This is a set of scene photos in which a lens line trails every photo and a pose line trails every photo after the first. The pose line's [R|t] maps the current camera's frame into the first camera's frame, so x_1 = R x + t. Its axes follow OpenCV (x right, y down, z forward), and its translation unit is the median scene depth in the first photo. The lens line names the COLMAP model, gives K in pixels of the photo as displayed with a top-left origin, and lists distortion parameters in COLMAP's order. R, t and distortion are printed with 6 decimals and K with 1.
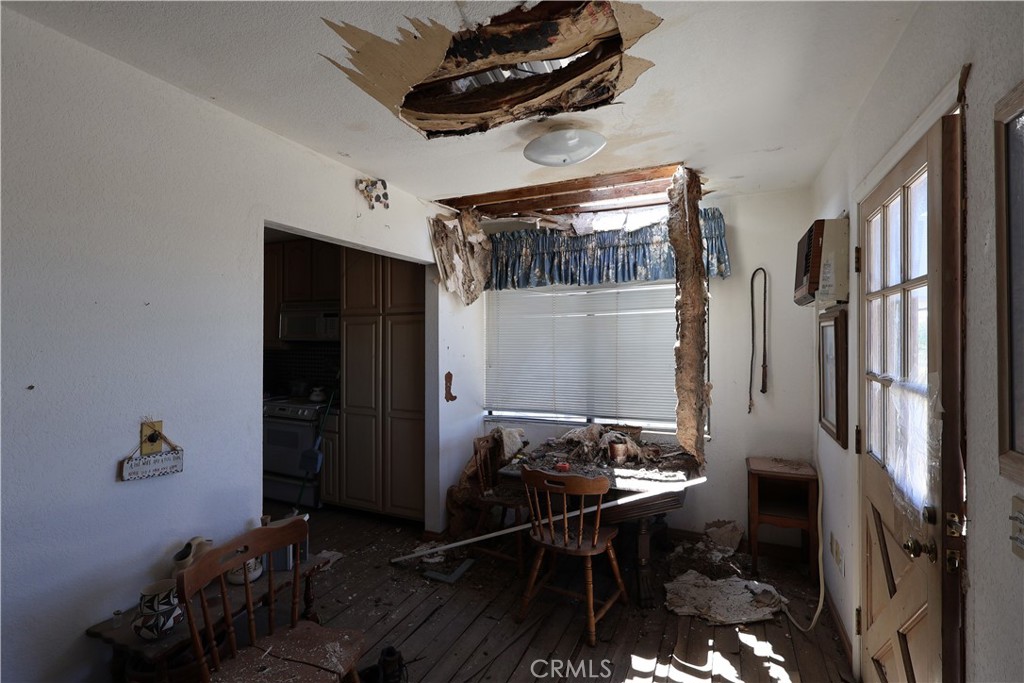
lens RADIAL K [[472.4, 0, 511.8], [0, 472.4, 341.9], [0, 0, 1]] dist [-0.001859, 0.001775]
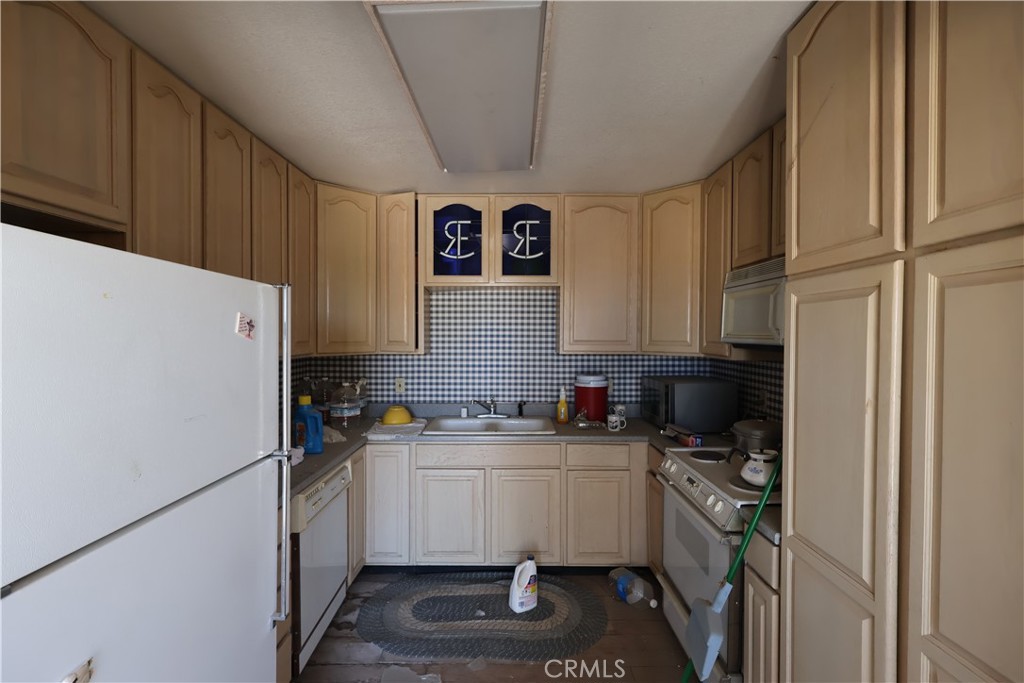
lens RADIAL K [[472.4, 0, 510.9], [0, 472.4, 342.1], [0, 0, 1]] dist [-0.001859, 0.001775]
pose [[0.407968, 0.017234, -0.912834, -0.119910], [-0.011385, 0.999840, 0.013788, -0.010062], [0.912925, 0.004768, 0.408099, 0.684724]]
